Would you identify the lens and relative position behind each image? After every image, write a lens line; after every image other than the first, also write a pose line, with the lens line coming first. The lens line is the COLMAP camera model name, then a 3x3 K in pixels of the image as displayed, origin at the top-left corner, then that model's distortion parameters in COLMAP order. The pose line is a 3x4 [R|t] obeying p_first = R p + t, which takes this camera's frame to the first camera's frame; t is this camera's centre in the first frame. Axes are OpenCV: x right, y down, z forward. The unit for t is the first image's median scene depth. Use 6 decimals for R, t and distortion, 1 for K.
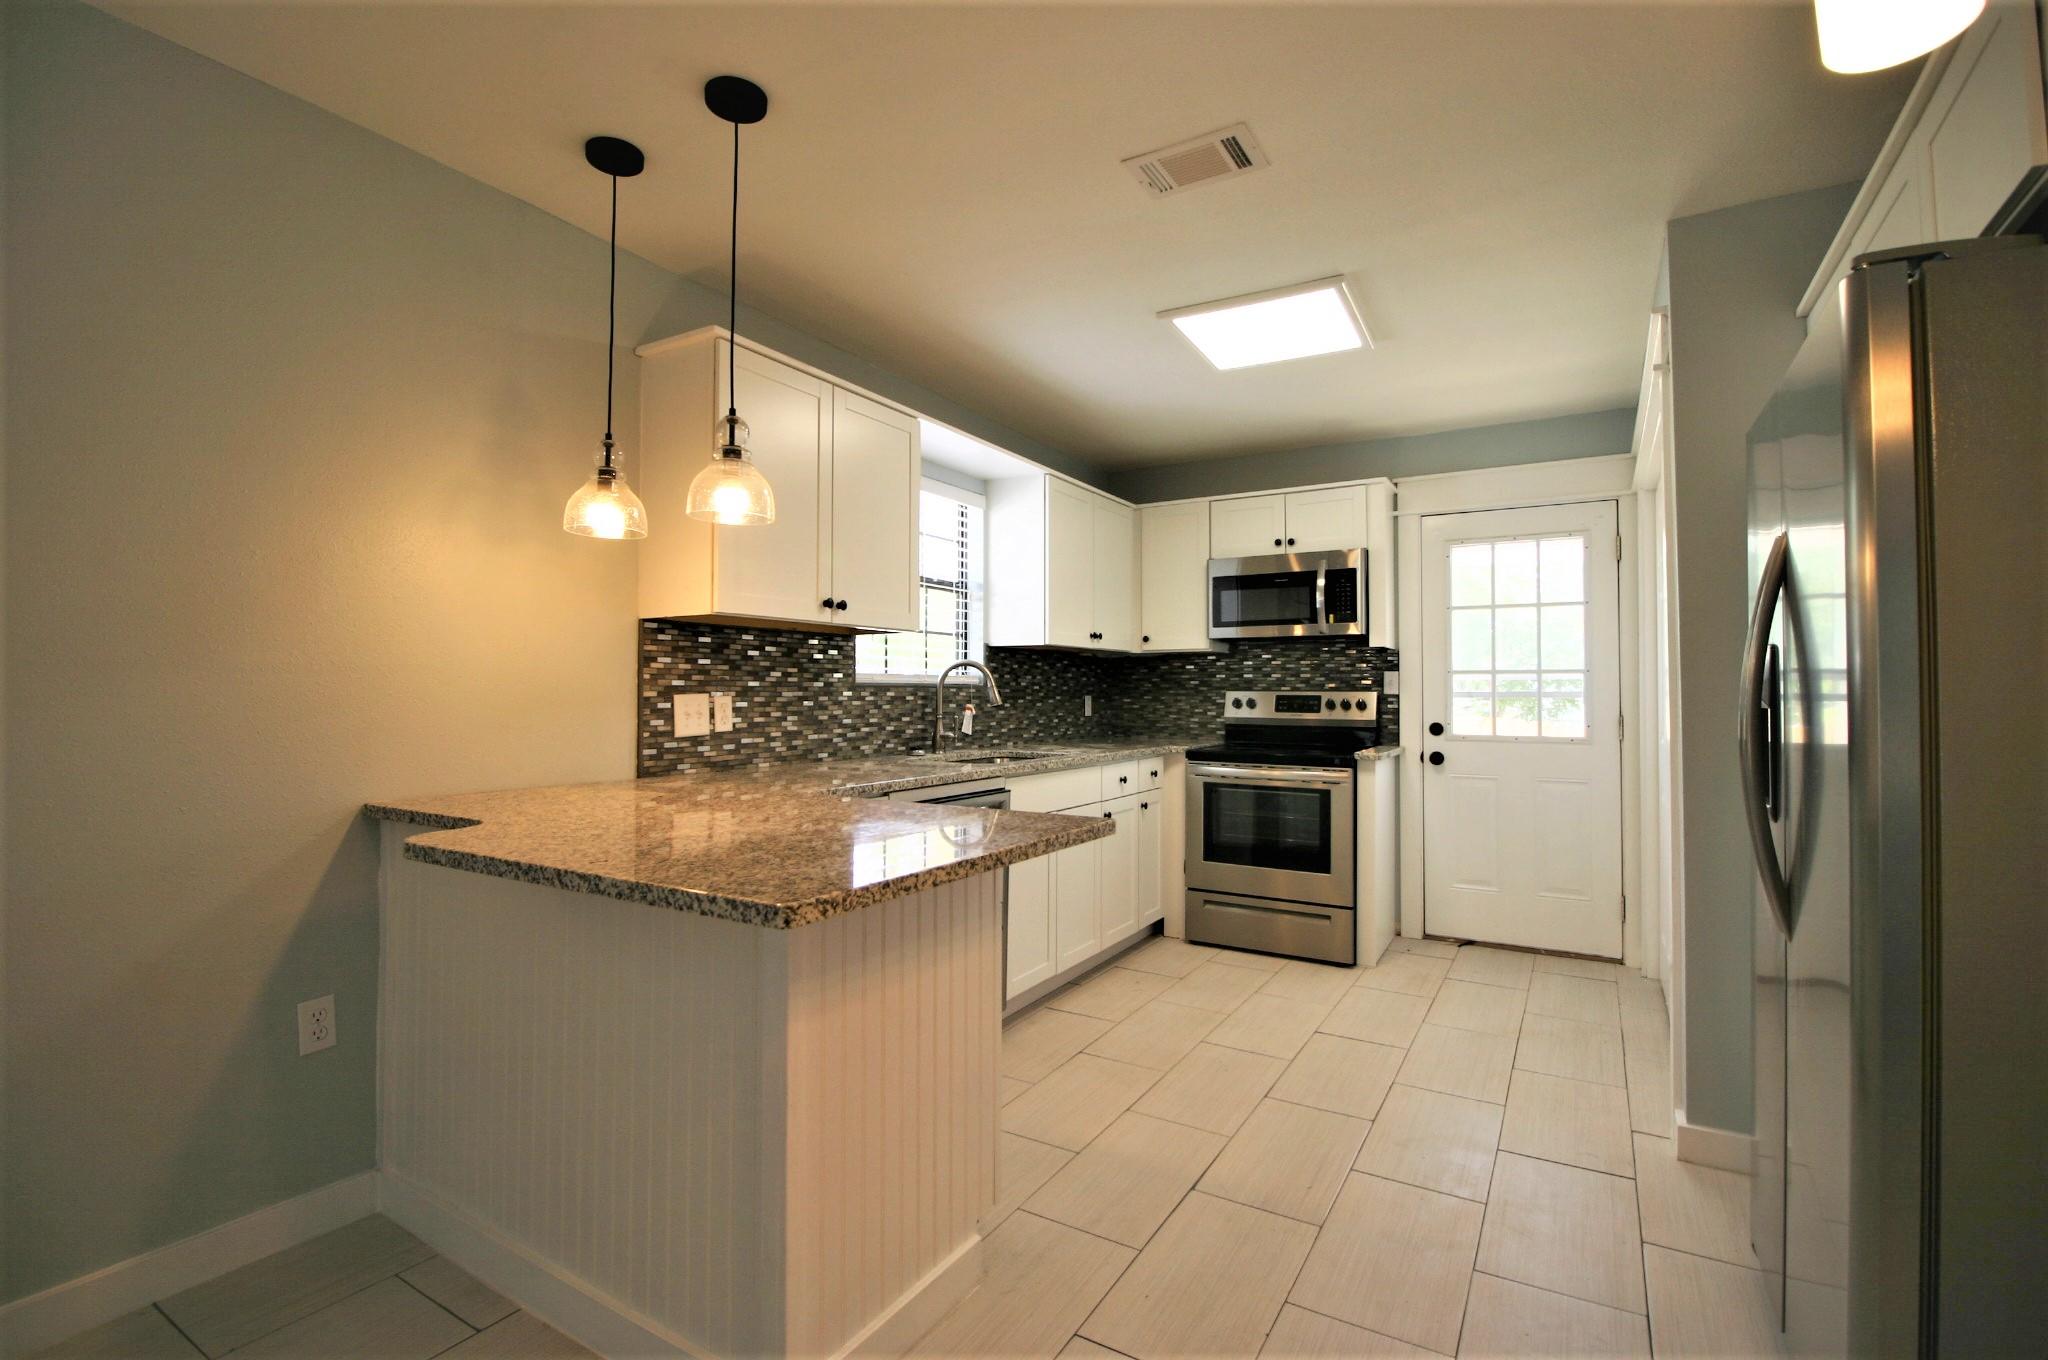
lens RADIAL K [[928.1, 0, 1027.4], [0, 928.1, 665.1], [0, 0, 1]] dist [0.001900, -0.016256]
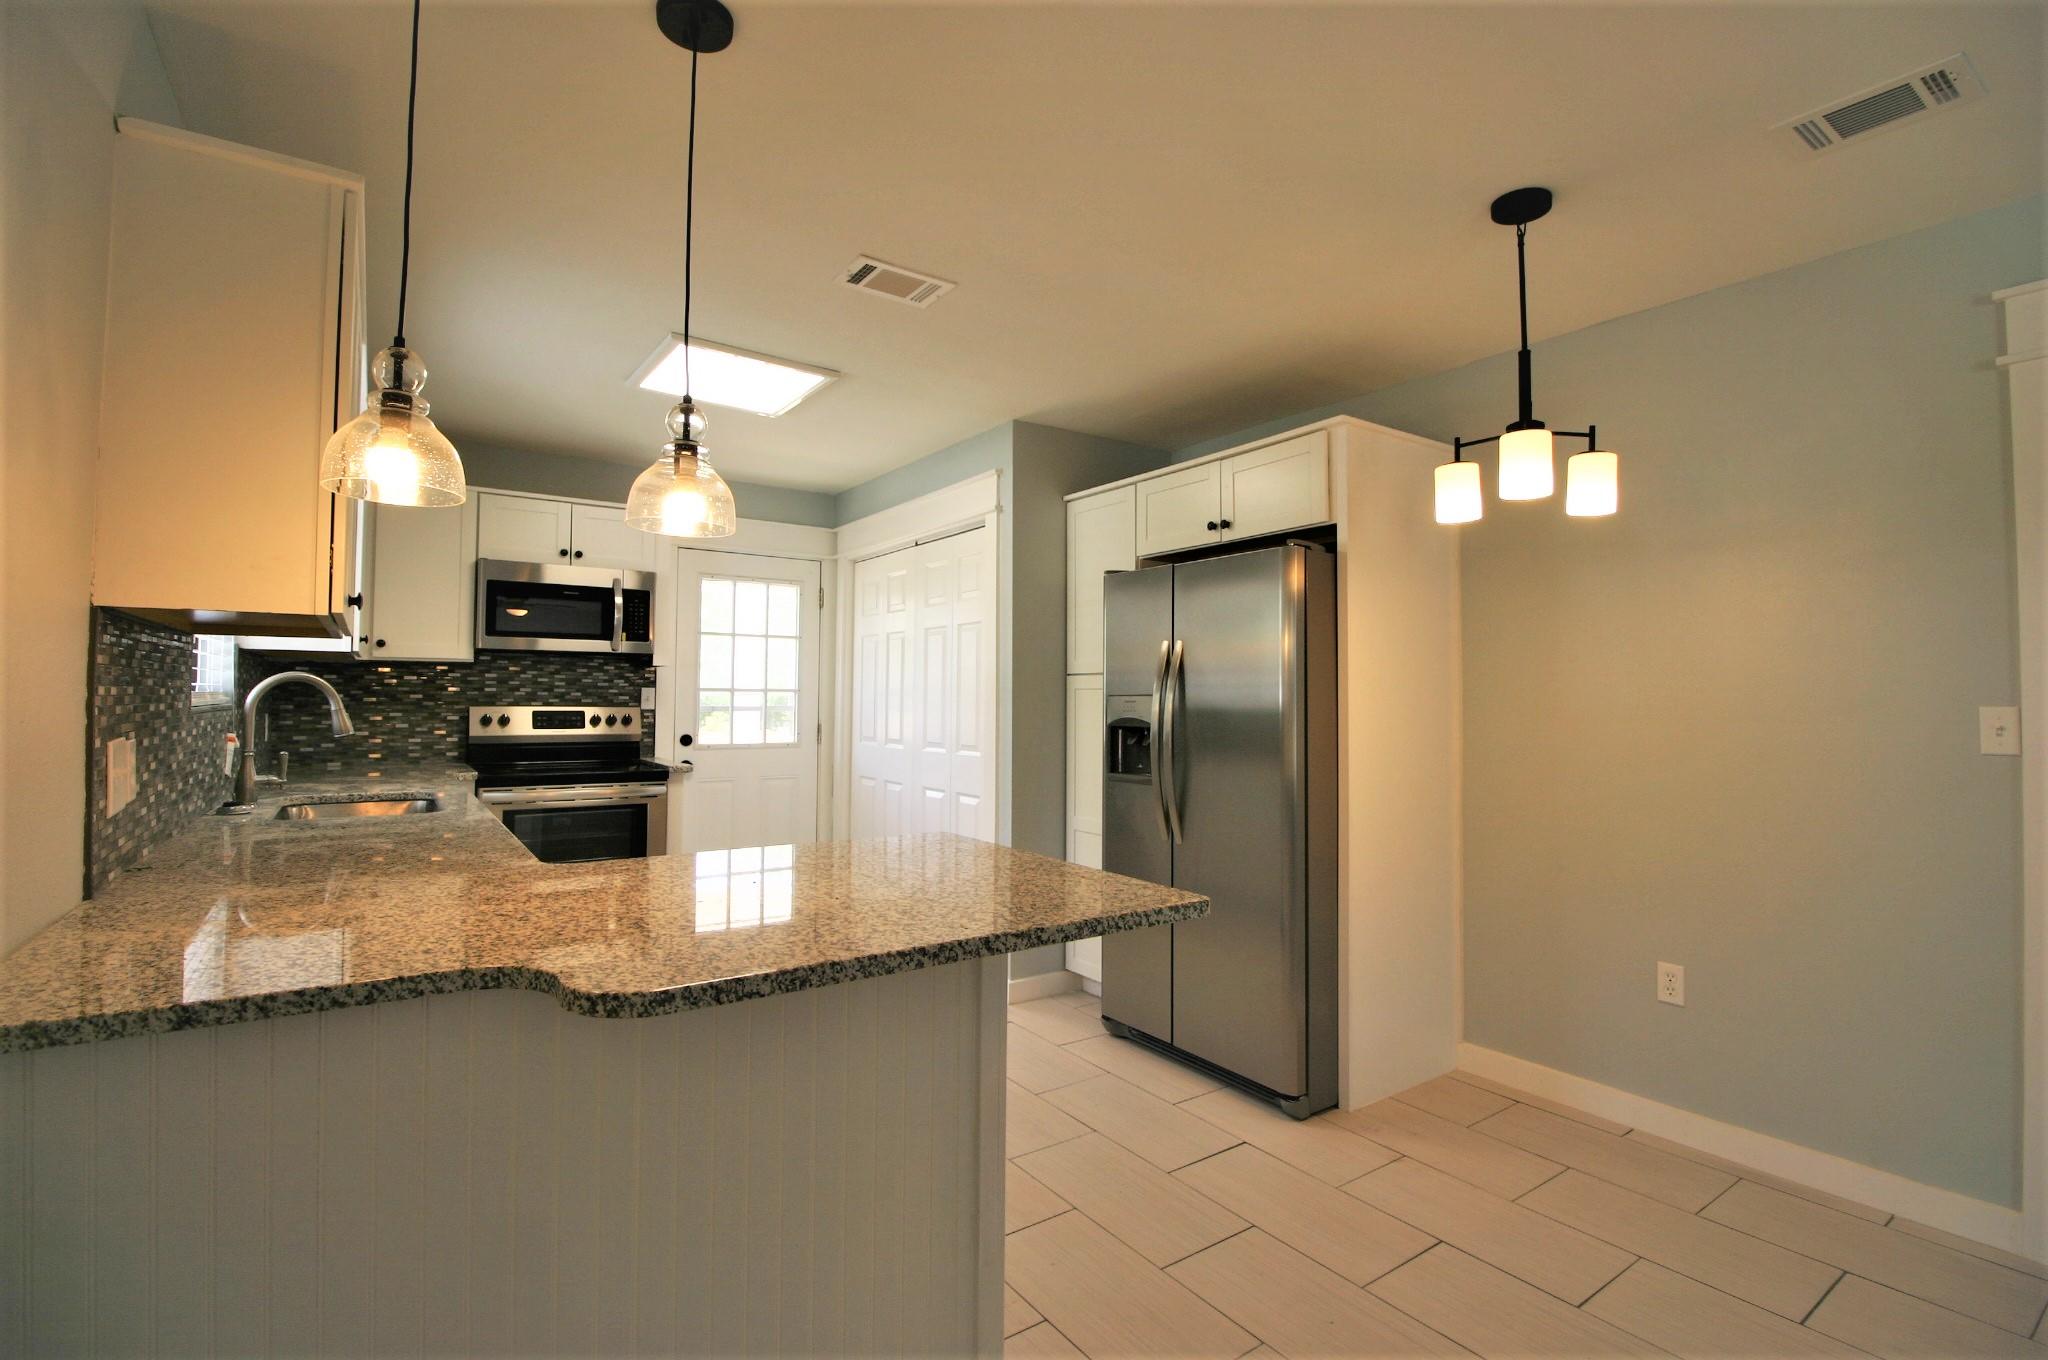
lens RADIAL K [[928.1, 0, 1027.4], [0, 928.1, 665.1], [0, 0, 1]] dist [0.001900, -0.016256]
pose [[0.409033, 0.031196, 0.911986, -0.451986], [-0.033917, 0.999245, -0.018969, -0.015627], [-0.911889, -0.023173, 0.409783, 0.185581]]
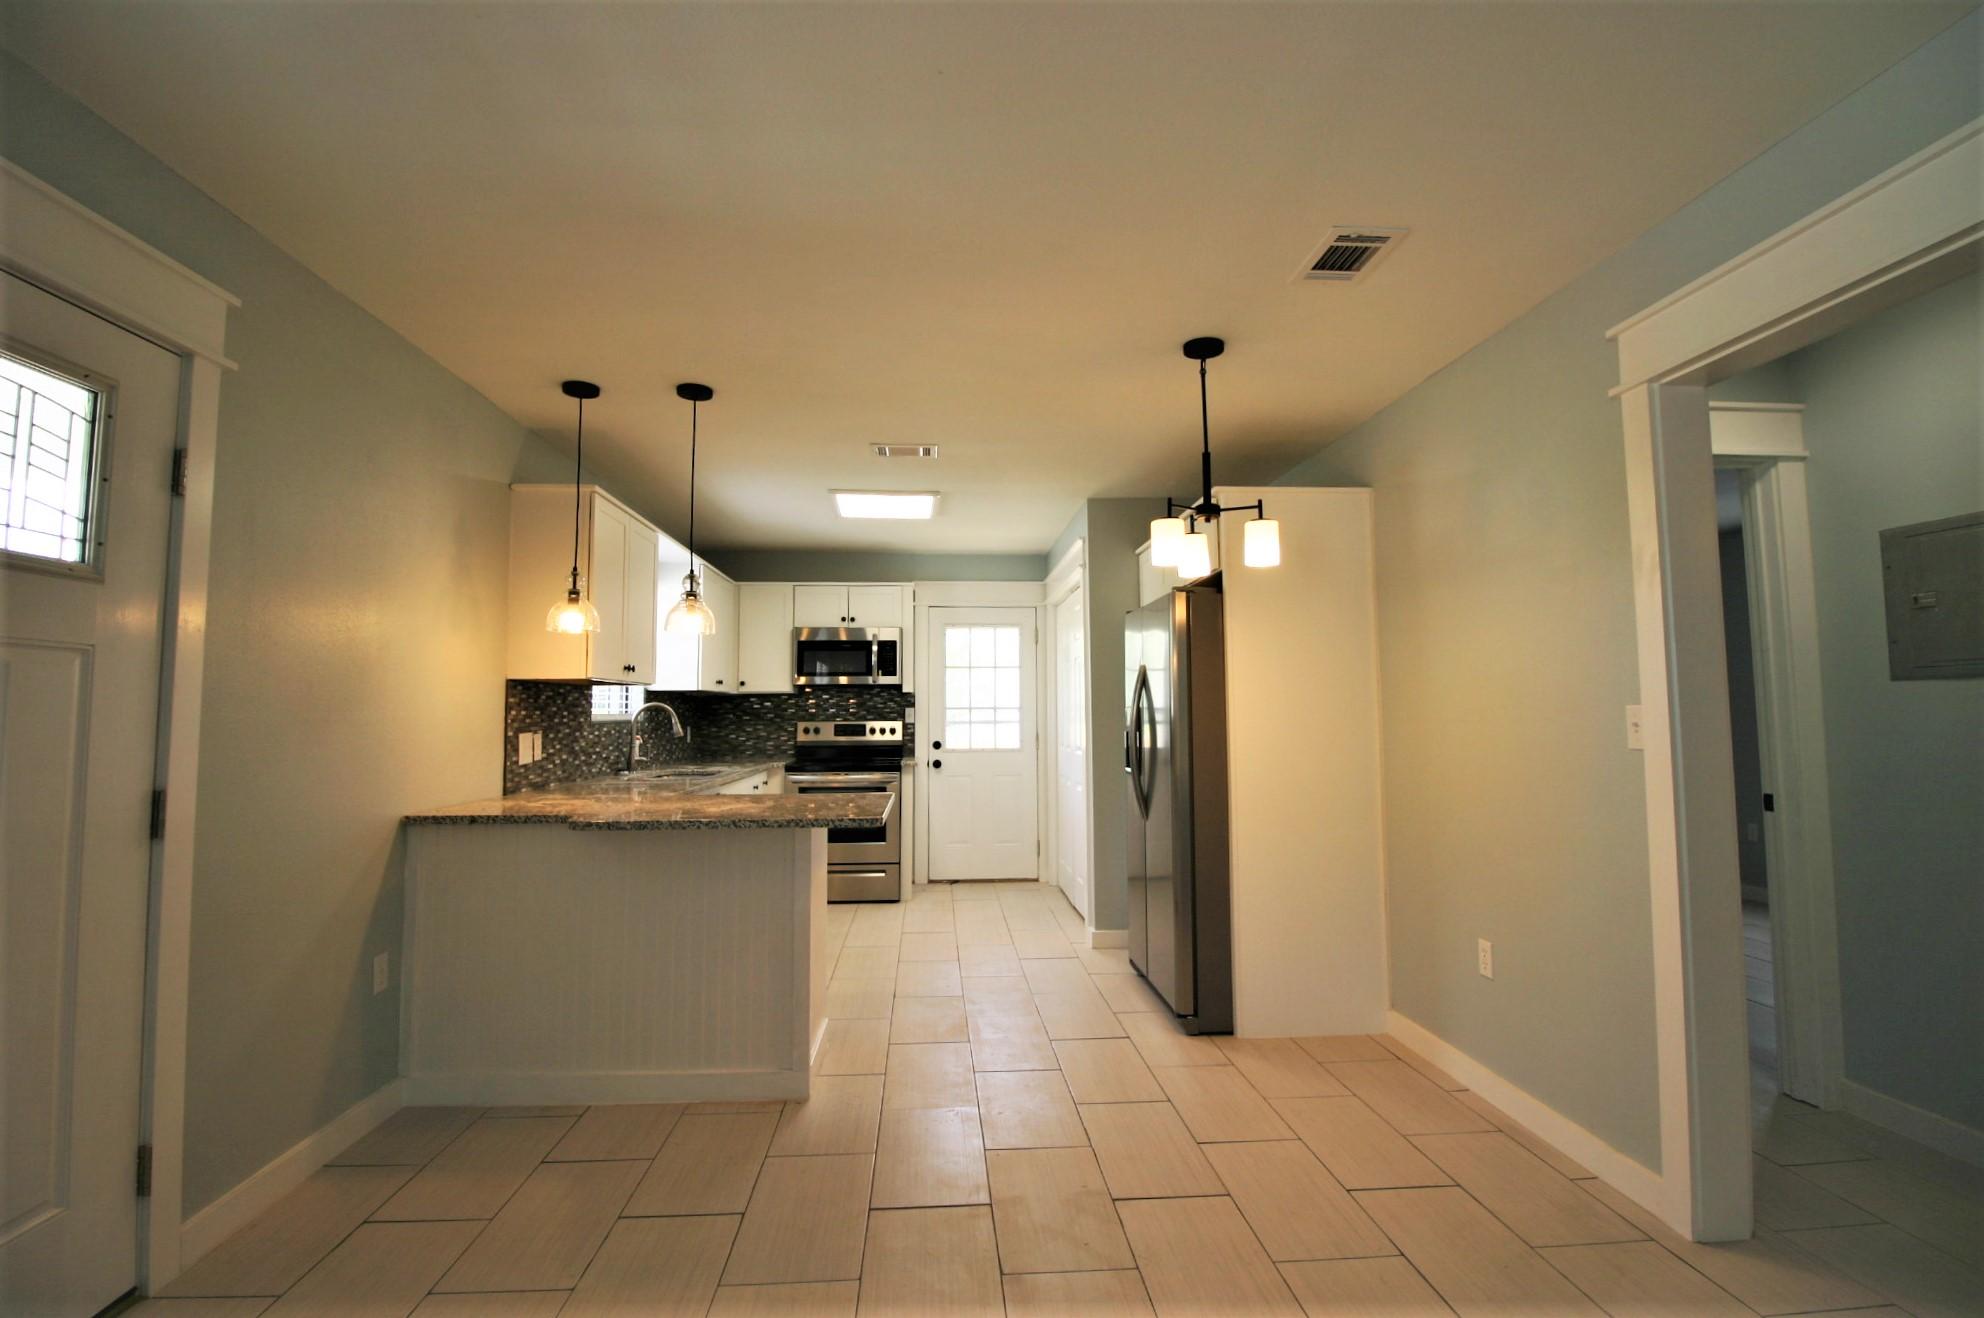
lens RADIAL K [[926.5, 0, 996.5], [0, 926.5, 635.4], [0, 0, 1]] dist [-0.016536, -0.000923]
pose [[0.818393, 0.040170, 0.573253, -0.405332], [-0.008439, 0.998286, -0.057905, -0.027586], [-0.574597, 0.042552, 0.817330, -0.357518]]
